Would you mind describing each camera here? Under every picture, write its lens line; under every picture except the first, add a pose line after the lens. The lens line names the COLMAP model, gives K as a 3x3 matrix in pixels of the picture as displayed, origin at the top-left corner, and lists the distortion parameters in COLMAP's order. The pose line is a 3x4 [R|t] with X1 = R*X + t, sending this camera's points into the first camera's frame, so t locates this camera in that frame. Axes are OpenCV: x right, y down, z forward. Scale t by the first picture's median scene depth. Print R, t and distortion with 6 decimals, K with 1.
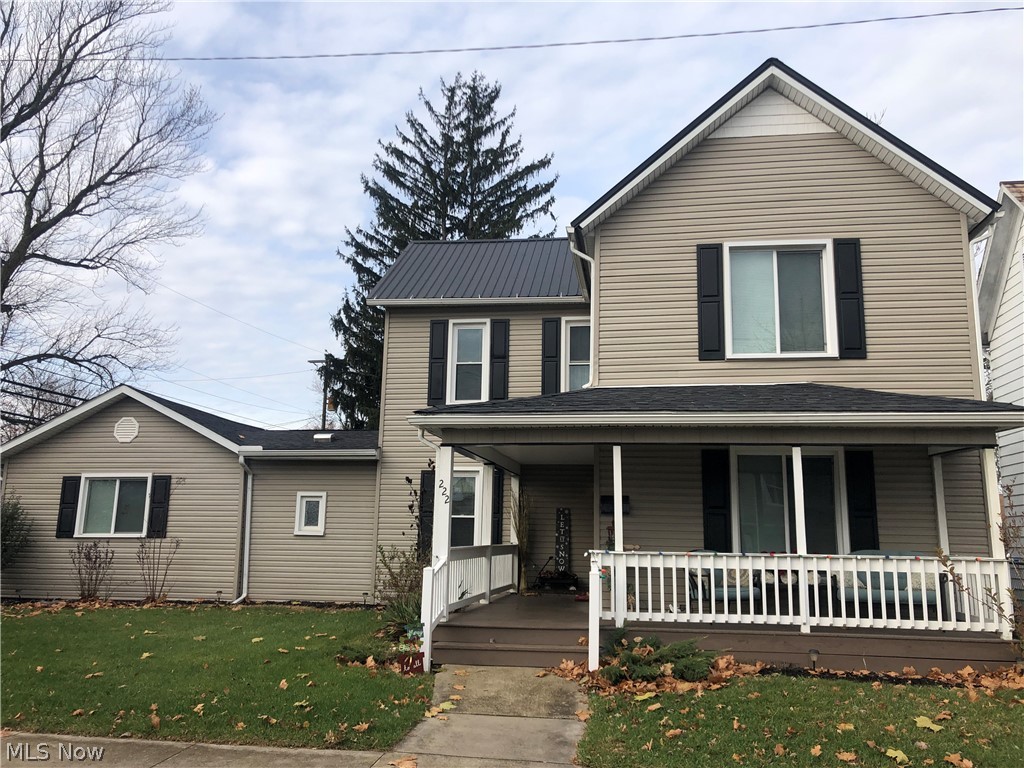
lens RADIAL K [[840.6, 0, 519.2], [0, 840.6, 381.4], [0, 0, 1]] dist [0.047878, -0.055917]
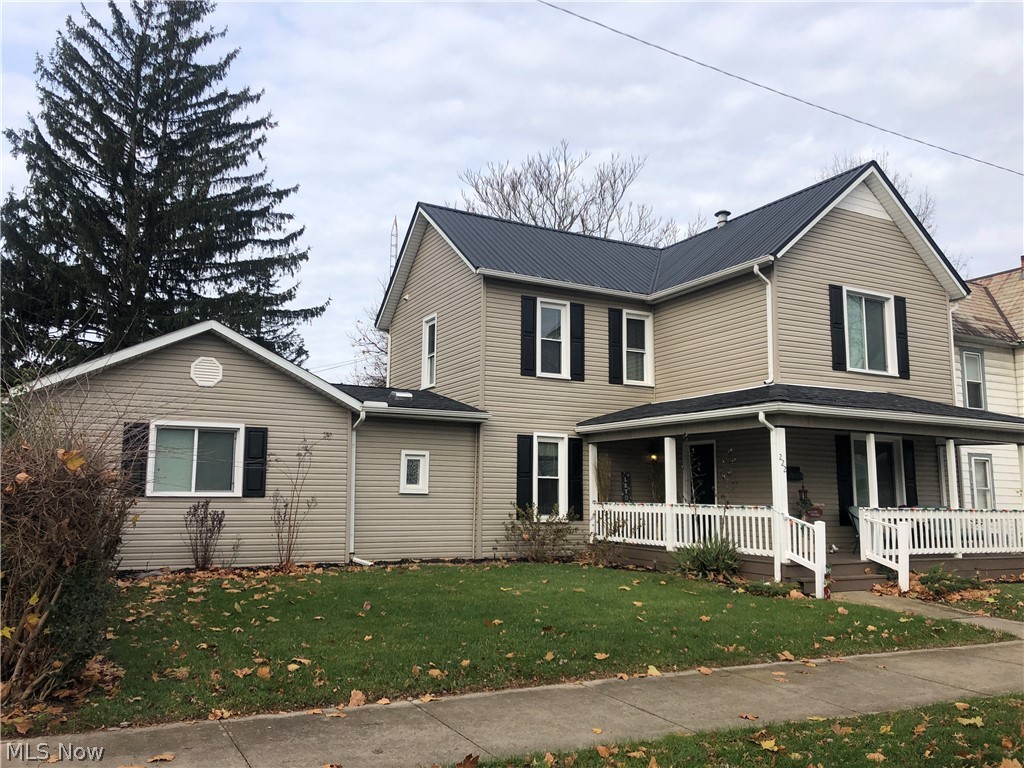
lens RADIAL K [[840.6, 0, 508.2], [0, 840.6, 380.2], [0, 0, 1]] dist [0.047878, -0.055917]
pose [[0.807554, 0.077155, 0.584725, -1.013306], [-0.108509, 0.993919, 0.018712, 0.023081], [-0.579726, -0.078559, 0.811016, 0.181027]]
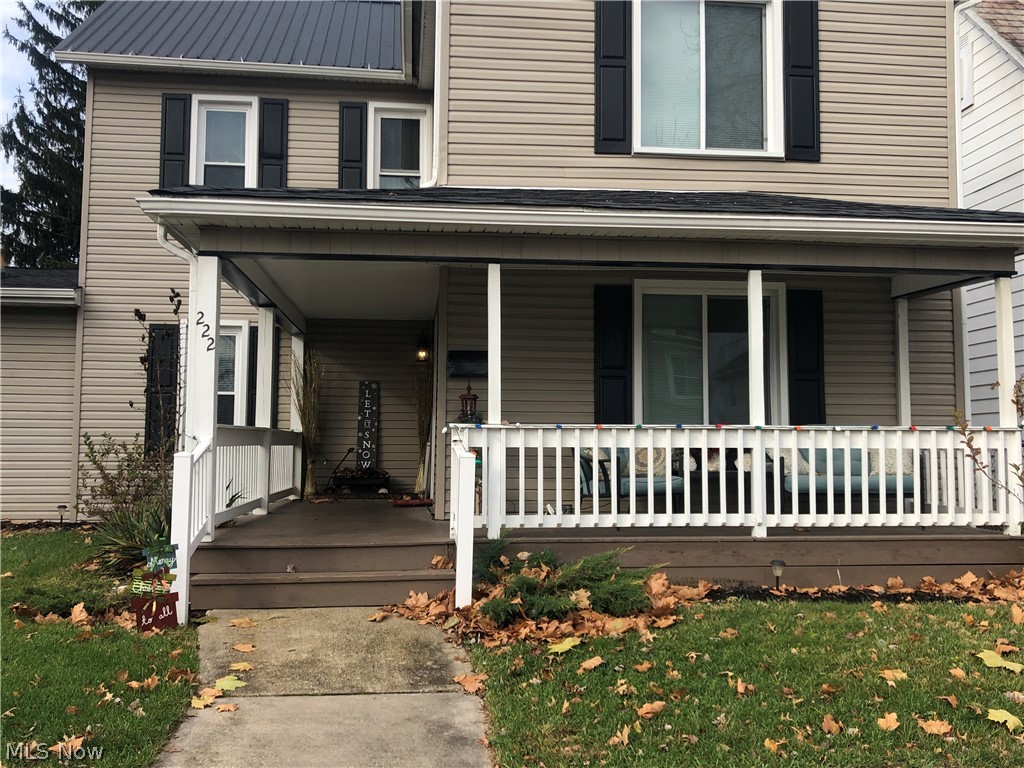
lens RADIAL K [[1000.5, 0, 525.8], [0, 1000.5, 377.4], [0, 0, 1]] dist [0.014999, 0.000000]
pose [[0.966333, 0.006131, 0.257223, -0.045060], [-0.036198, 0.993013, 0.112318, 0.064999], [-0.254737, -0.117847, 0.959803, 0.219487]]
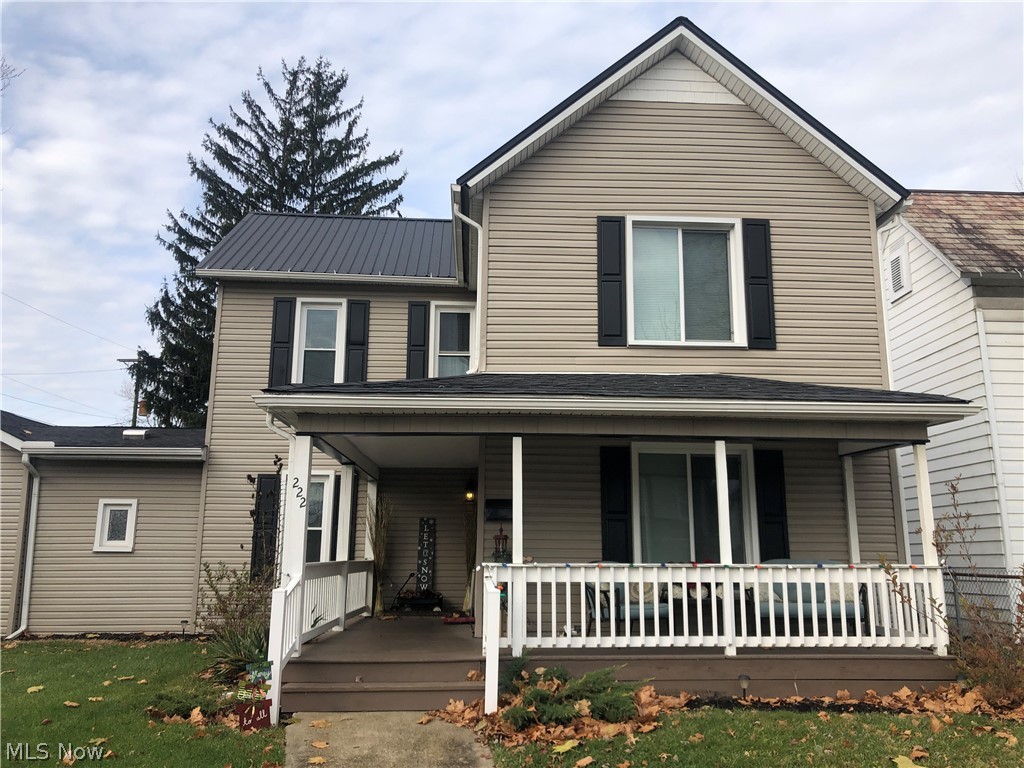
lens RADIAL K [[840.6, 0, 520.1], [0, 840.6, 385.1], [0, 0, 1]] dist [0.047878, -0.055917]
pose [[0.979713, 0.028994, 0.198295, -0.039867], [-0.025956, 0.999503, -0.017902, 0.033719], [-0.198715, 0.012392, 0.979979, 0.153021]]
